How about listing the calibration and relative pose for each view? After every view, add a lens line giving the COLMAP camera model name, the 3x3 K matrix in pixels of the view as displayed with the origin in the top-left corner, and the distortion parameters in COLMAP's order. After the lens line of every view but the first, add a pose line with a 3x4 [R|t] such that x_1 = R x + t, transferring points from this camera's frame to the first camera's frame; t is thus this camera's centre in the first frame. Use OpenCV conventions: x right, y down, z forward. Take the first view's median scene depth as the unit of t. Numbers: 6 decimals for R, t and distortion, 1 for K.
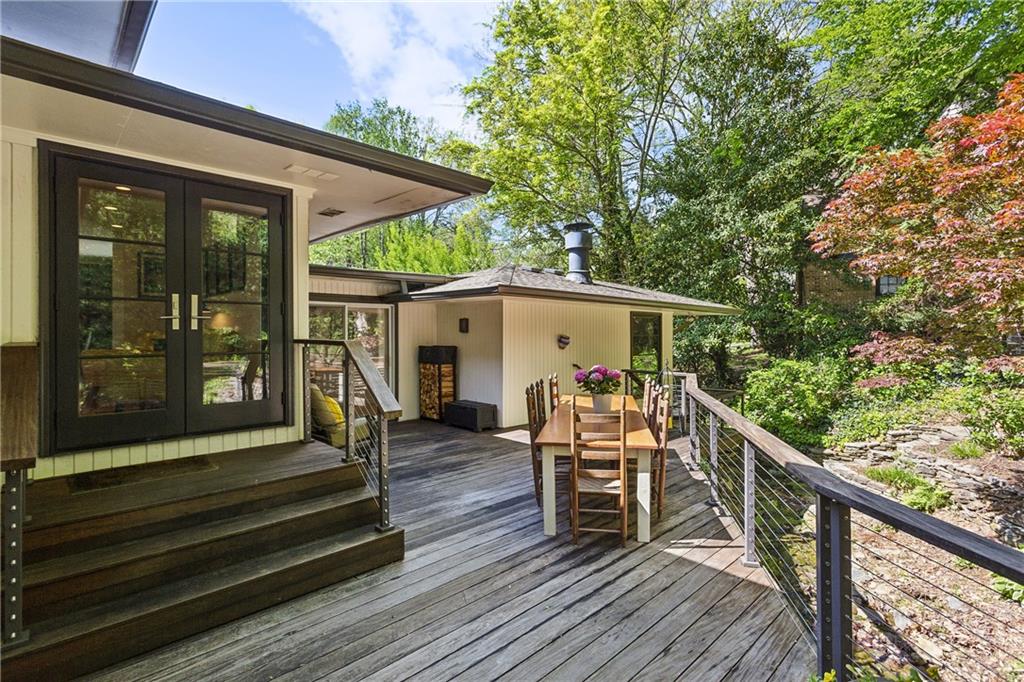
lens RADIAL K [[500.5, 0, 516.1], [0, 500.5, 338.4], [0, 0, 1]] dist [0.006249, 0.000791]
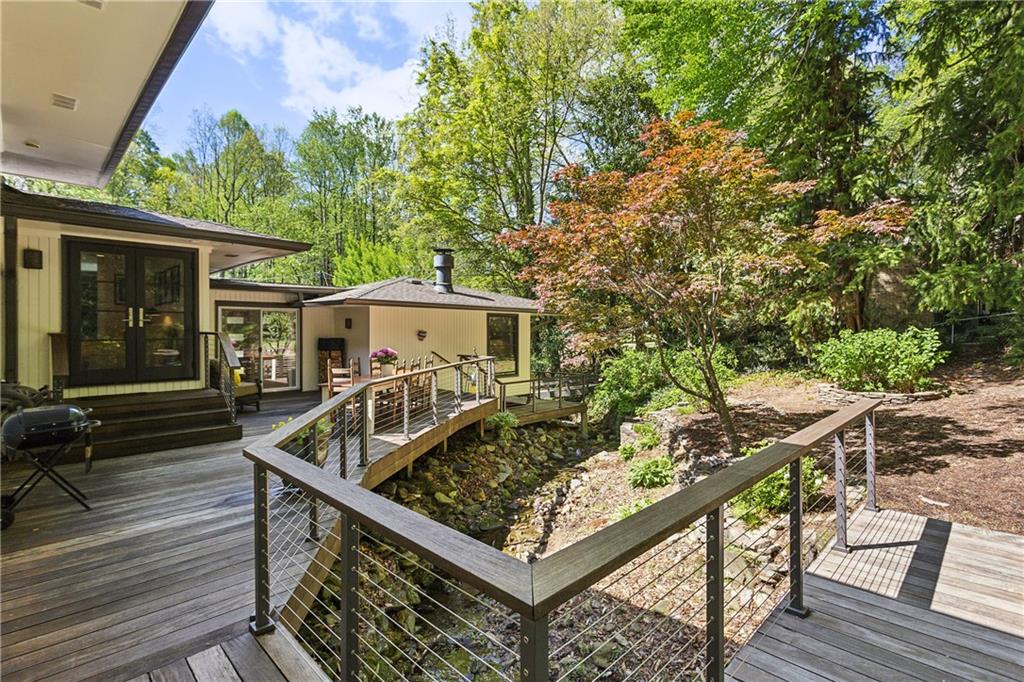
lens RADIAL K [[500.5, 0, 507.9], [0, 500.5, 337.5], [0, 0, 1]] dist [0.006249, 0.000791]
pose [[0.999968, 0.001961, 0.007809, 0.341208], [-0.002004, 0.999983, 0.005519, 0.005035], [-0.007798, -0.005535, 0.999954, -0.425323]]
